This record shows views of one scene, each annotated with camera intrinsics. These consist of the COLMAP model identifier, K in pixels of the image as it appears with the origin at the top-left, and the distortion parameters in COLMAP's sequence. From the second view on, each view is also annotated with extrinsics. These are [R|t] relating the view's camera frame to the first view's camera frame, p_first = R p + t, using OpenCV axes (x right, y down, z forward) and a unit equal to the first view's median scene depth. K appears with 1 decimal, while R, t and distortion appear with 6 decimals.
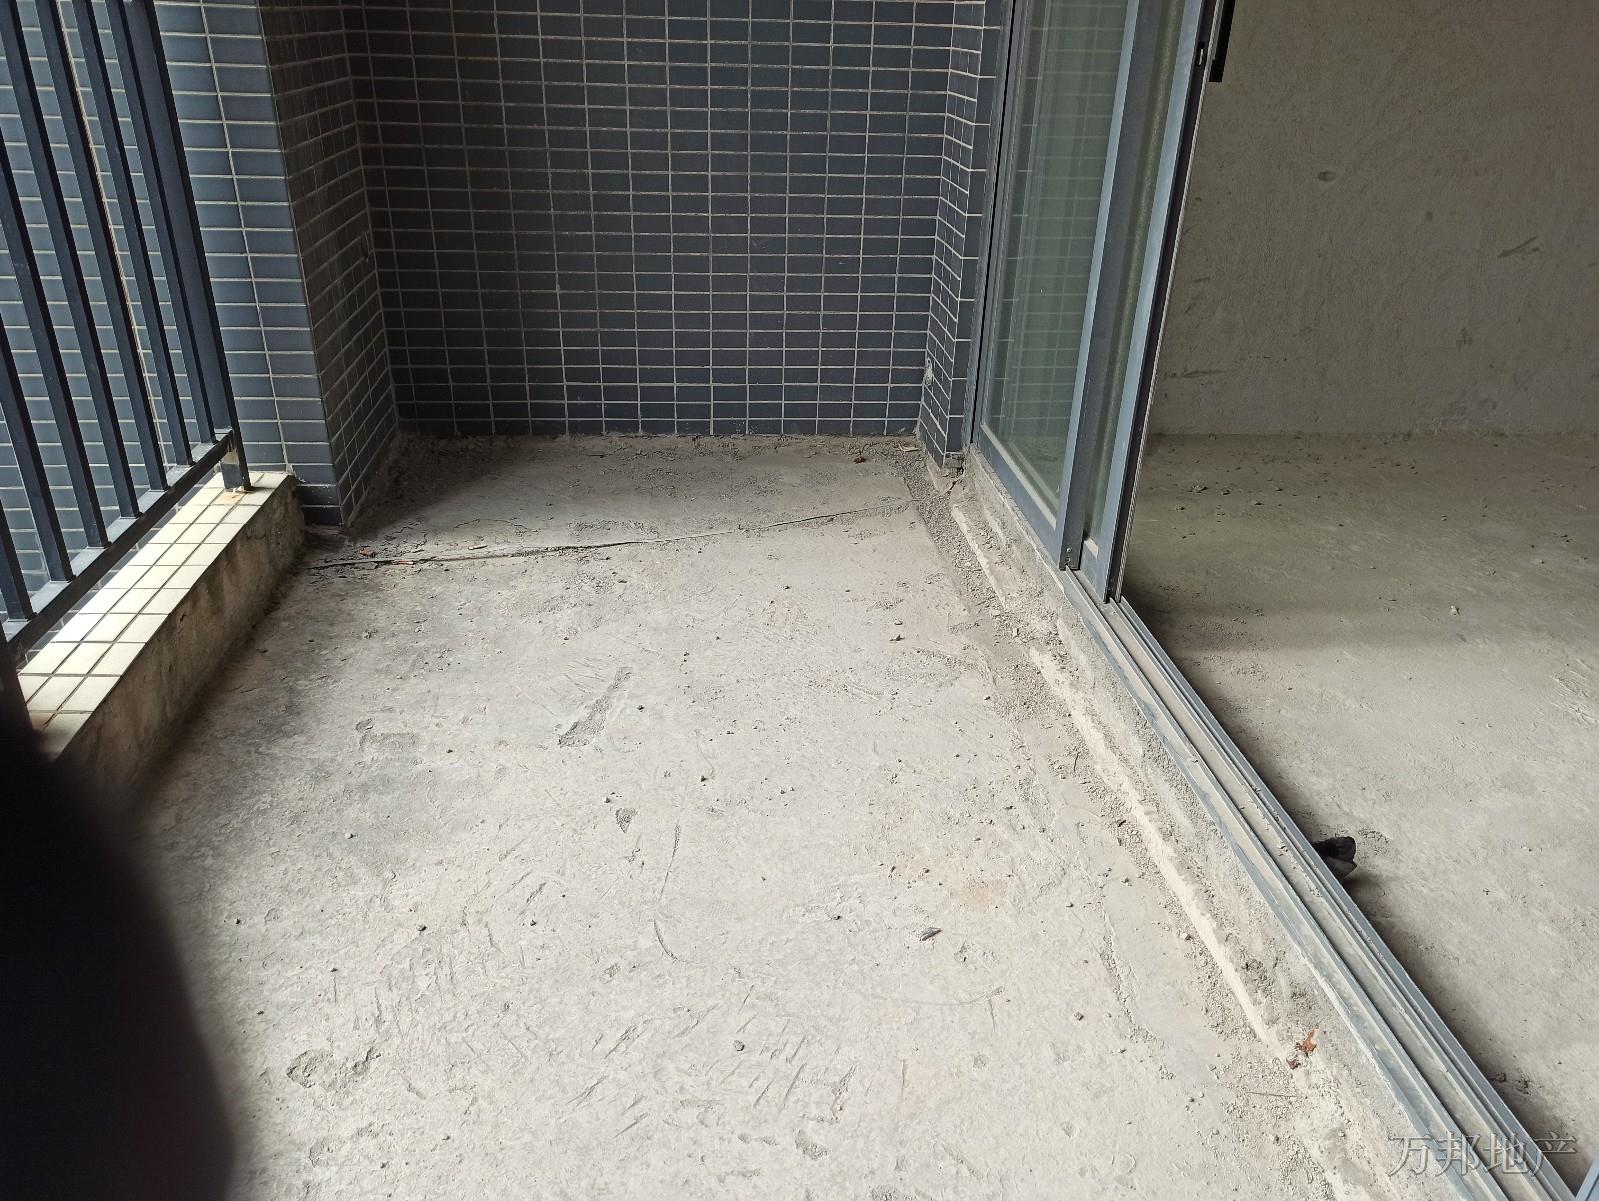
lens RADIAL K [[1182.7, 0, 793.6], [0, 1182.7, 596.3], [0, 0, 1]] dist [0.053494, -0.054930]
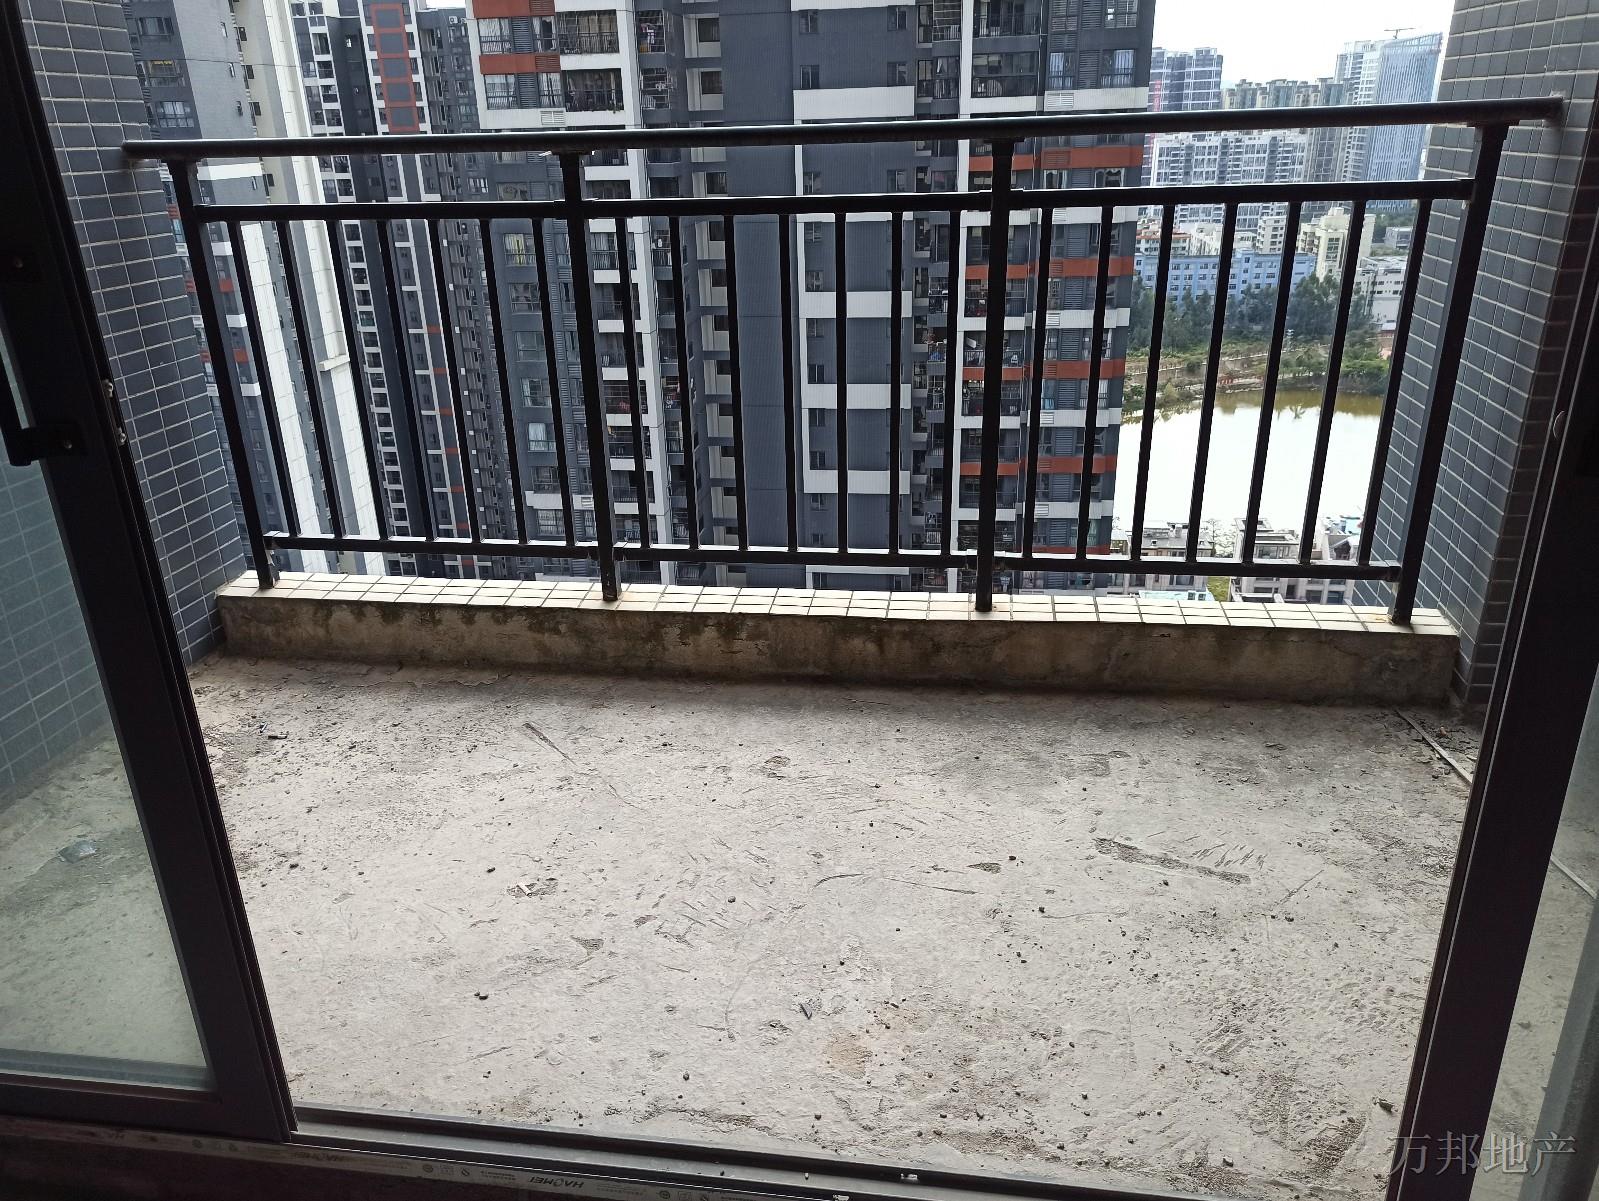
lens RADIAL K [[1182.7, 0, 787.4], [0, 1182.7, 607.2], [0, 0, 1]] dist [0.053494, -0.054930]
pose [[-0.246361, 0.346752, -0.905024, 0.817785], [-0.408925, 0.809425, 0.421440, -0.407014], [0.878684, 0.473914, -0.057615, 0.687769]]
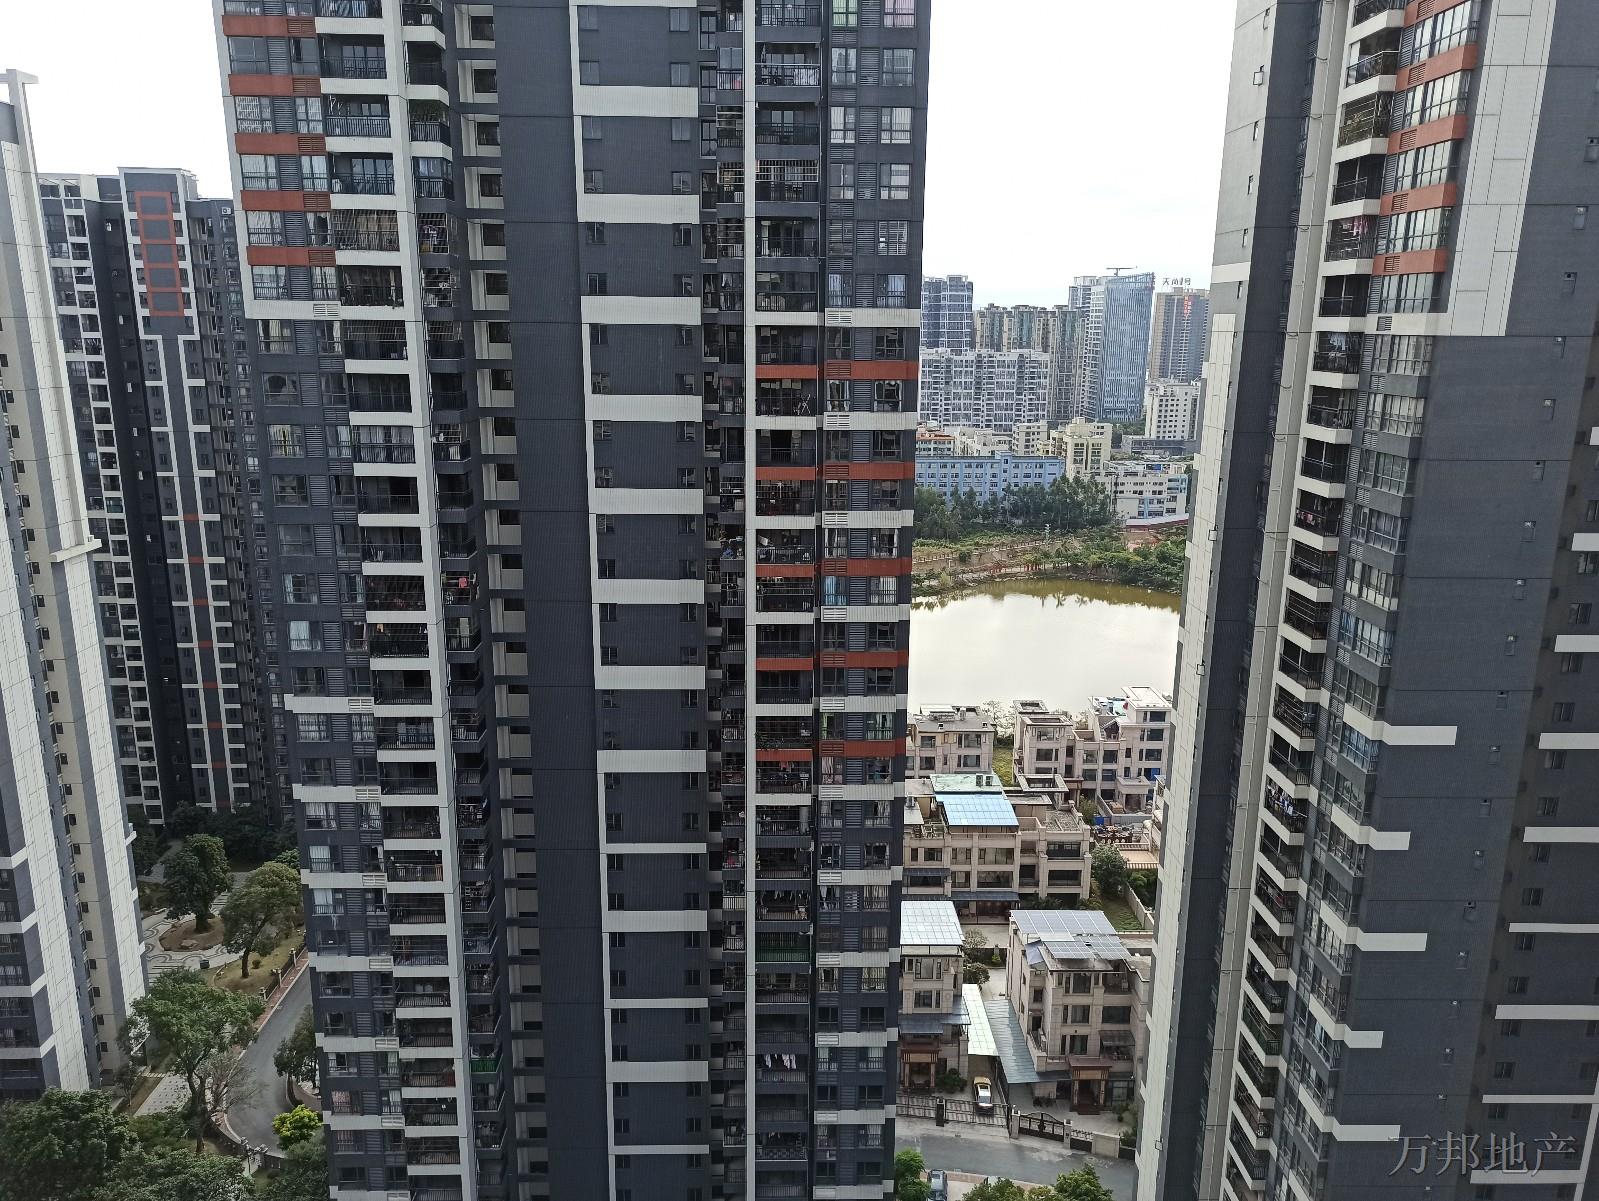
lens RADIAL K [[1182.7, 0, 802.5], [0, 1182.7, 606.0], [0, 0, 1]] dist [0.053494, -0.054930]
pose [[-0.063880, 0.203090, -0.977074, 0.805181], [-0.451661, 0.867177, 0.209776, -0.406790], [0.889900, 0.454707, 0.036333, 0.684329]]
